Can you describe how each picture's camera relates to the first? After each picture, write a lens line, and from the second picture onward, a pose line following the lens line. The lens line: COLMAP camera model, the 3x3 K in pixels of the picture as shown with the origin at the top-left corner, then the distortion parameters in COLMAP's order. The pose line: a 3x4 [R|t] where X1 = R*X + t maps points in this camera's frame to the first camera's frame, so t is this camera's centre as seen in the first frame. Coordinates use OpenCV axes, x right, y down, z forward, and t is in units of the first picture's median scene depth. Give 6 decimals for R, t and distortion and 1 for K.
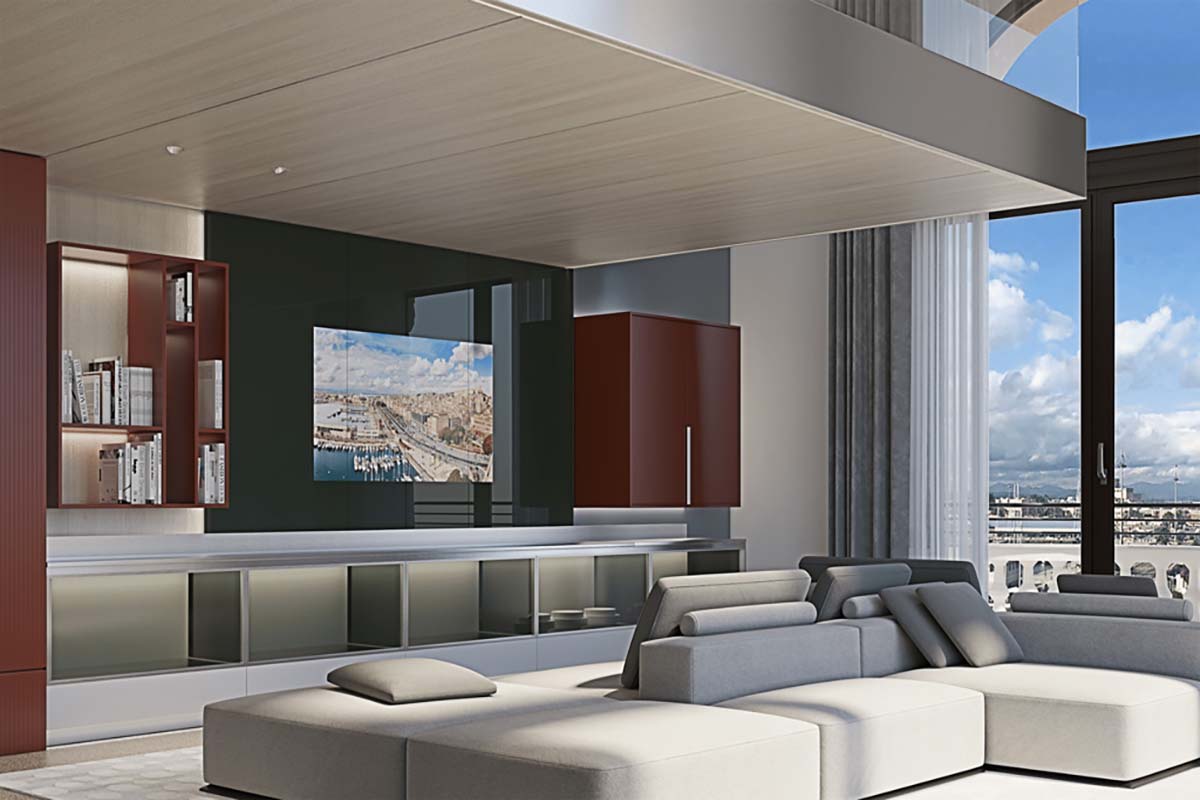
lens RADIAL K [[1477.1, 0, 603.1], [0, 1477.1, 408.5], [0, 0, 1]] dist [-0.040784, 0.000000]
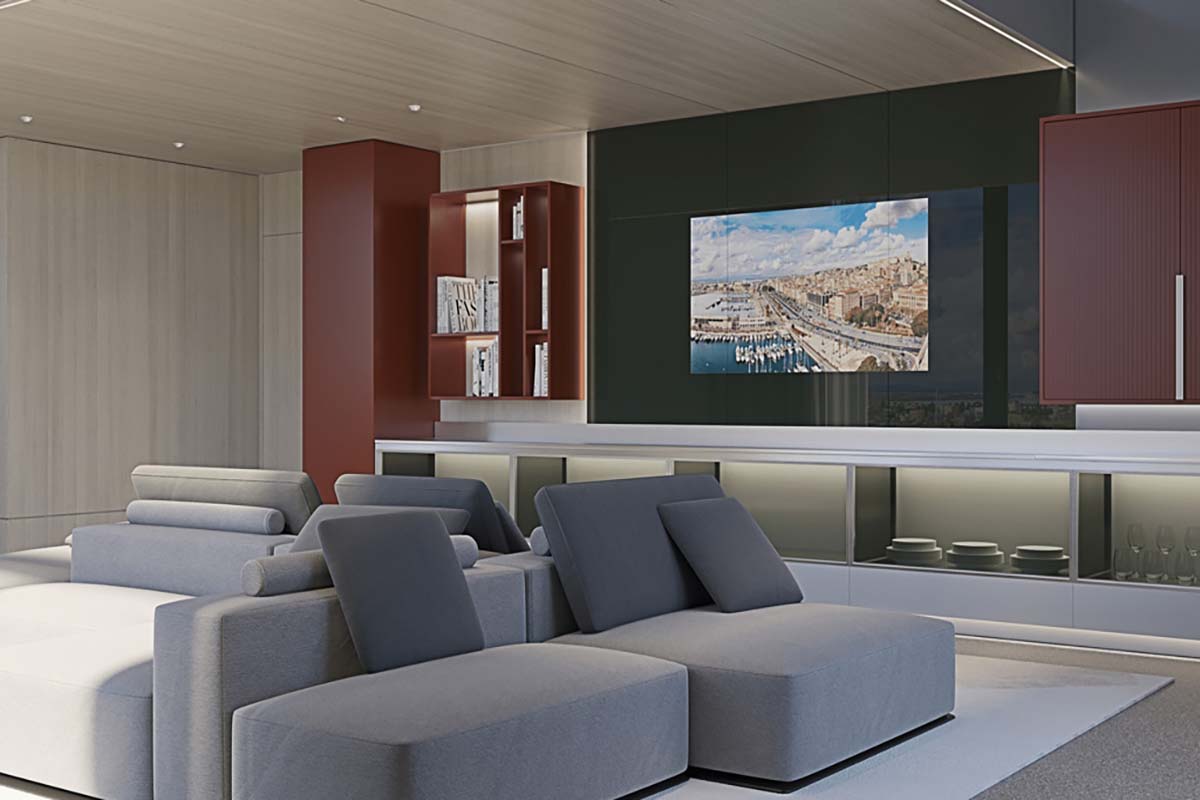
lens RADIAL K [[1477.1, 0, 602.1], [0, 1477.1, 390.4], [0, 0, 1]] dist [-0.040784, 0.000000]
pose [[0.107563, -0.000010, -0.994198, 0.755086], [0.062626, 0.998014, 0.006766, 0.047820], [0.992224, -0.062991, 0.107351, 0.802035]]
